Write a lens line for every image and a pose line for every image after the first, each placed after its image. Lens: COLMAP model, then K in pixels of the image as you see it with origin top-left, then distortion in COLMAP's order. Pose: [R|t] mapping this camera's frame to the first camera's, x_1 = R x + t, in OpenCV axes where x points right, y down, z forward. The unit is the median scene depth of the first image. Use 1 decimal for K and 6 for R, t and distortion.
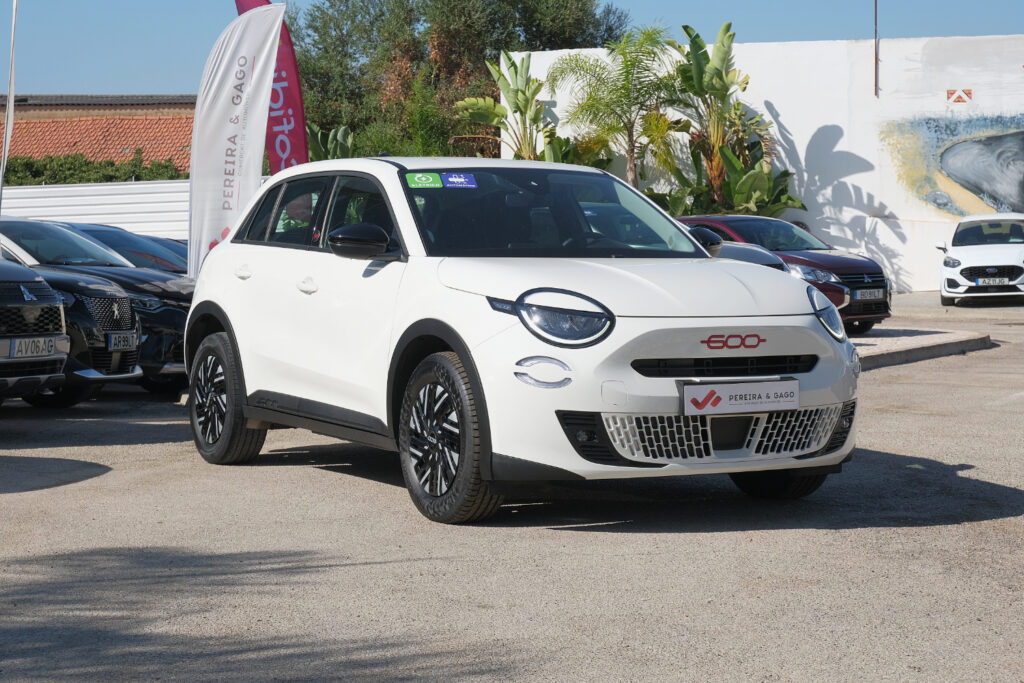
lens RADIAL K [[2005.3, 0, 479.5], [0, 2005.3, 341.0], [0, 0, 1]] dist [-0.102505, 0.000000]
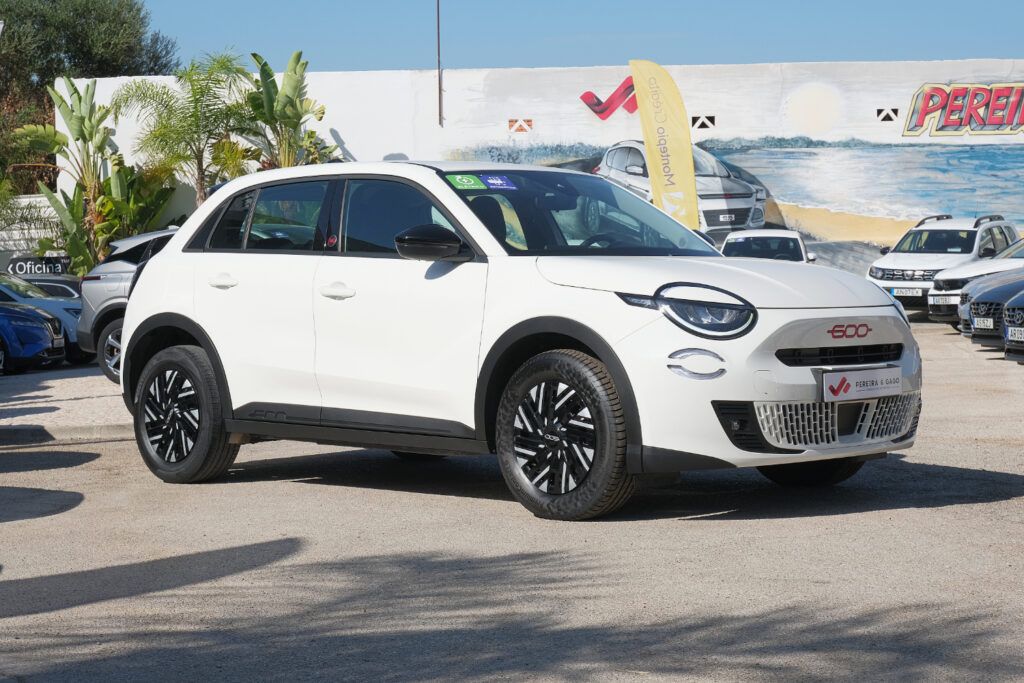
lens RADIAL K [[2005.3, 0, 548.7], [0, 2005.3, 316.1], [0, 0, 1]] dist [-0.102505, 0.000000]
pose [[0.952155, -0.018232, 0.305071, -0.339472], [0.027370, 0.999295, -0.025704, 0.014835], [-0.304387, 0.032824, 0.951983, 0.050109]]
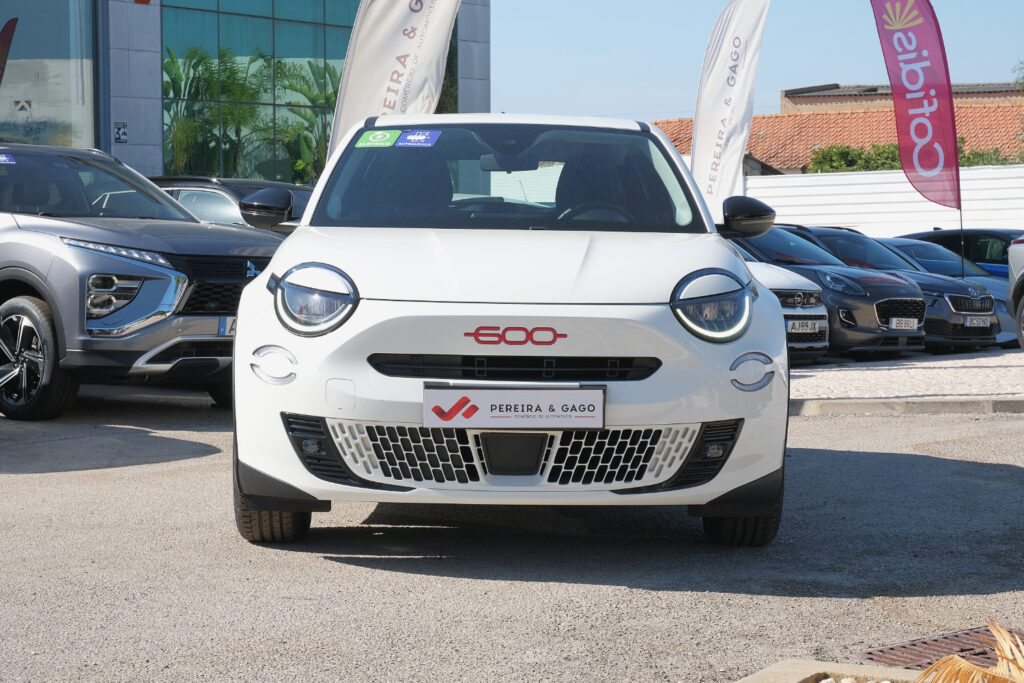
lens RADIAL K [[1976.7, 0, 549.4], [0, 1976.7, 355.3], [0, 0, 1]] dist [-0.114149, 0.000000]
pose [[0.901764, 0.037429, -0.430605, 0.463120], [-0.033540, 0.999299, 0.016623, -0.005258], [0.430926, -0.000548, 0.902387, 0.314266]]
